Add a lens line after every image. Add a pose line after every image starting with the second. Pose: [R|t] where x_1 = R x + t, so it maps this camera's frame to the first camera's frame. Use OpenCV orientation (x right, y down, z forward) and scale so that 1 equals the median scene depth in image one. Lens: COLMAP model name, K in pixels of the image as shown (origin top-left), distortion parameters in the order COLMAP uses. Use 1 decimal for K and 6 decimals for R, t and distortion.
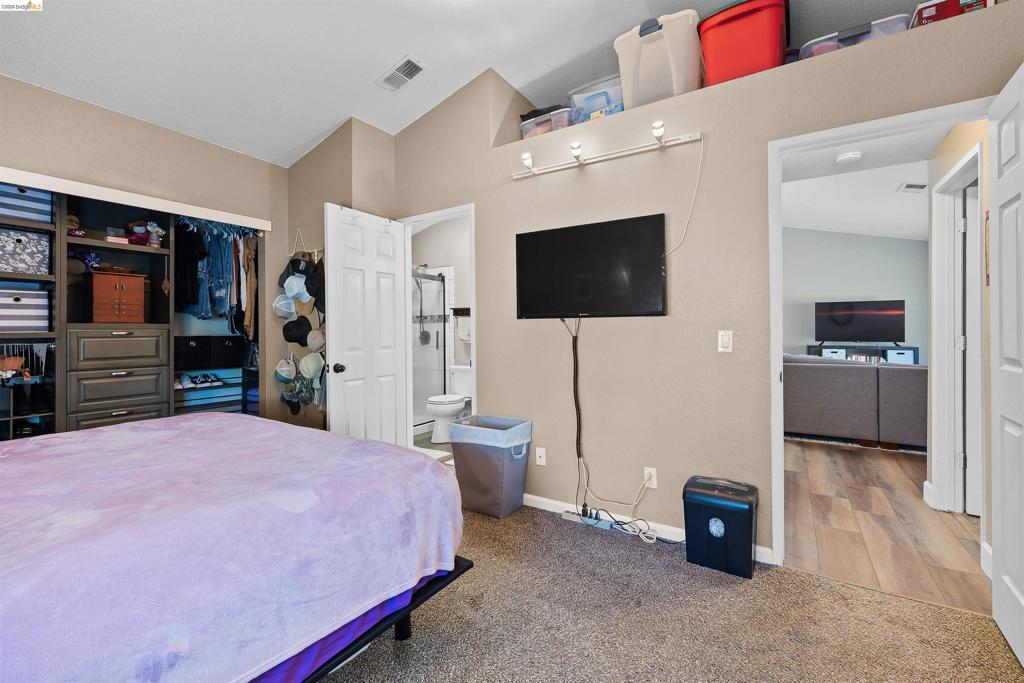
lens RADIAL K [[430.0, 0, 509.6], [0, 430.0, 333.0], [0, 0, 1]] dist [0.000033, 0.000309]
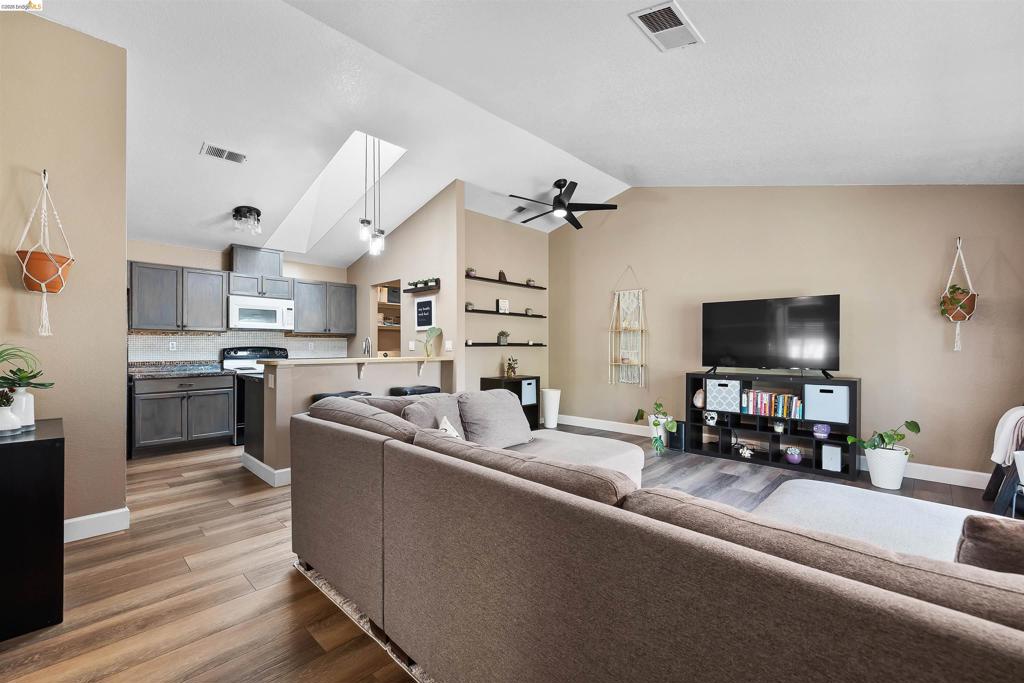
lens RADIAL K [[430.0, 0, 511.2], [0, 430.0, 348.7], [0, 0, 1]] dist [0.000033, 0.000309]
pose [[0.980652, 0.007098, -0.195631, 0.588896], [-0.007482, 0.999971, -0.001225, -0.002984], [0.195617, 0.002665, 0.980677, 0.360360]]
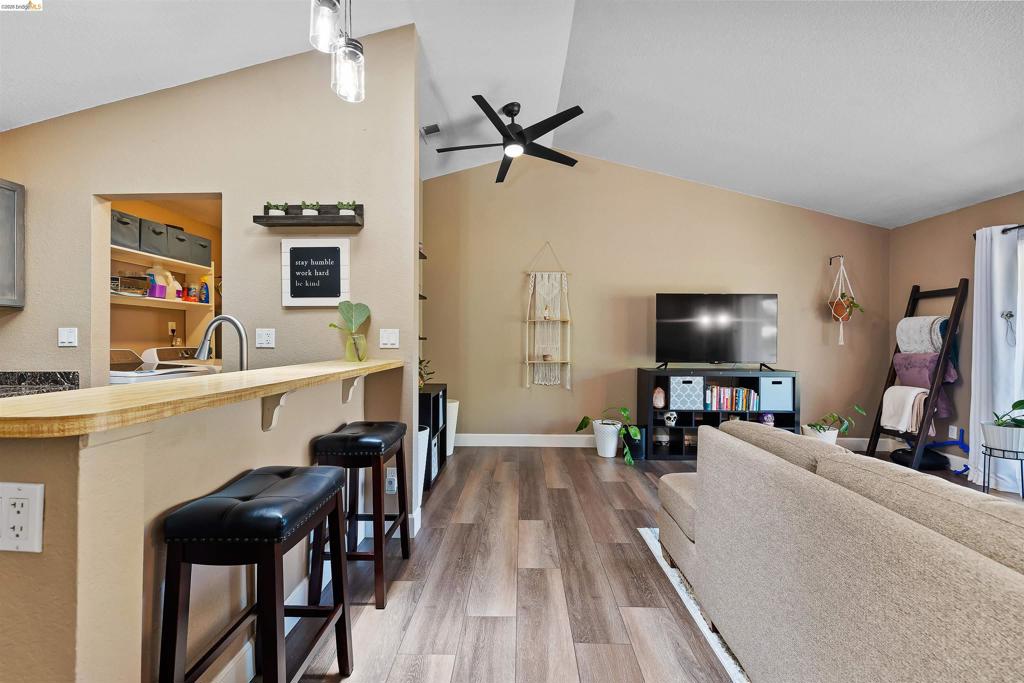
lens RADIAL K [[430.0, 0, 508.7], [0, 430.0, 339.5], [0, 0, 1]] dist [0.000033, 0.000309]
pose [[0.856626, 0.009961, 0.515842, 0.270170], [-0.005494, 0.999933, -0.010186, -0.003809], [-0.515909, 0.005891, 0.856623, 0.647863]]
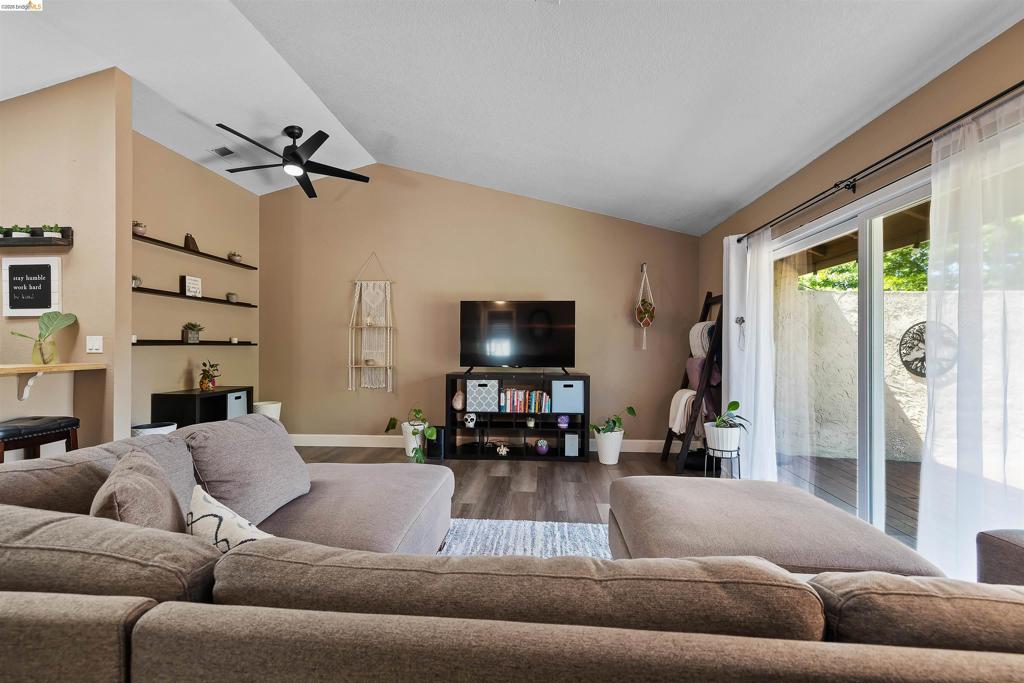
lens RADIAL K [[430.0, 0, 508.6], [0, 430.0, 346.6], [0, 0, 1]] dist [0.000033, 0.000309]
pose [[0.879106, 0.006746, 0.476579, 0.509387], [-0.004425, 0.999972, -0.005994, -0.004916], [-0.476606, 0.003160, 0.879111, 0.468994]]
